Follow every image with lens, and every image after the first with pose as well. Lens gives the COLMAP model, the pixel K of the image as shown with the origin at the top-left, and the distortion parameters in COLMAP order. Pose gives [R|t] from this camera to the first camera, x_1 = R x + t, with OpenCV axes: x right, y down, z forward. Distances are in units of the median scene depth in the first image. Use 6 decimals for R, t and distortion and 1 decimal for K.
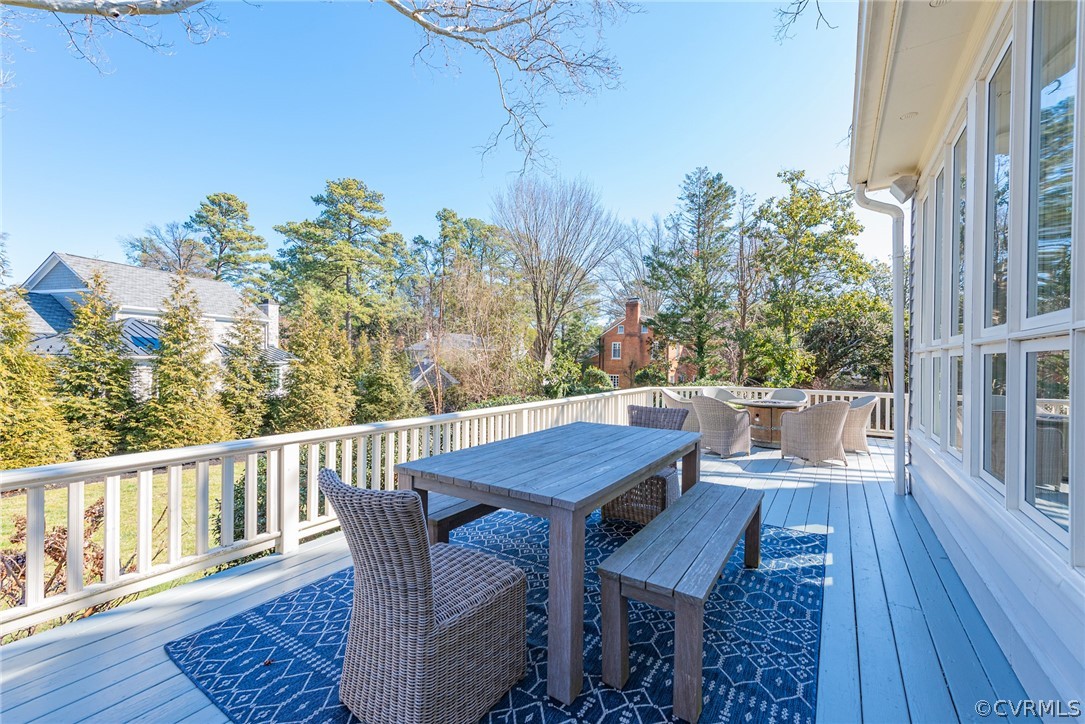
lens RADIAL K [[444.8, 0, 537.7], [0, 444.8, 361.8], [0, 0, 1]] dist [0.001080, -0.000129]
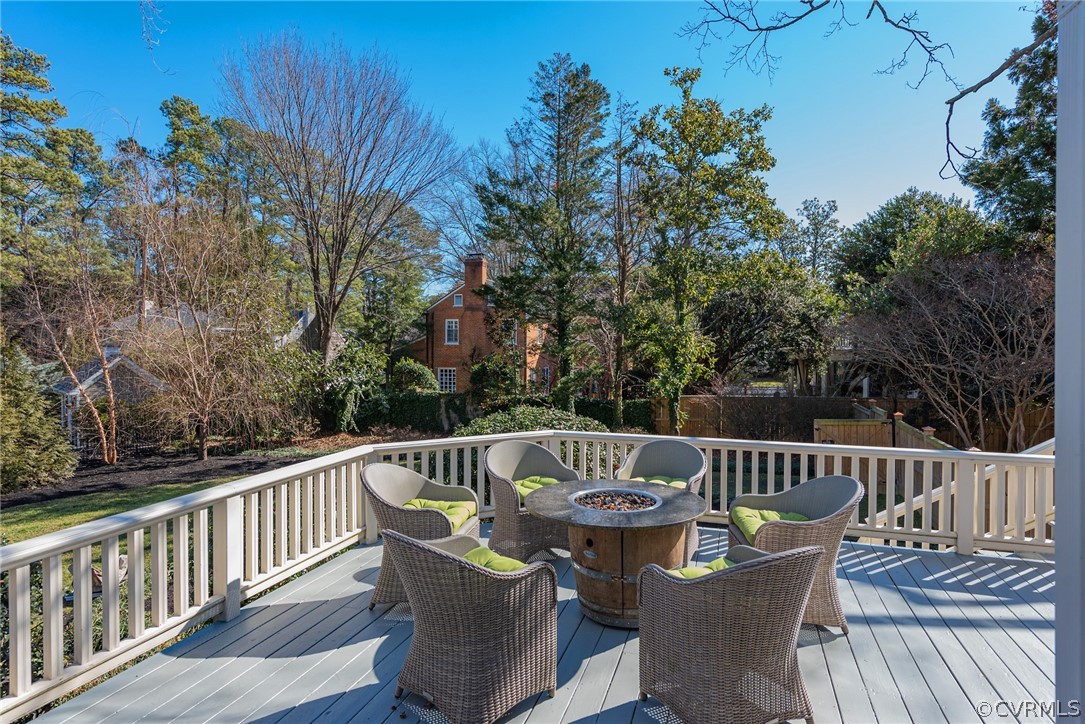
lens RADIAL K [[599.2, 0, 543.9], [0, 599.2, 355.6], [0, 0, 1]] dist [-0.002279, -0.001610]
pose [[0.960422, -0.014127, 0.278192, 0.093481], [0.007791, 0.999685, 0.023870, -0.015113], [-0.278441, -0.020758, 0.960229, 0.154781]]
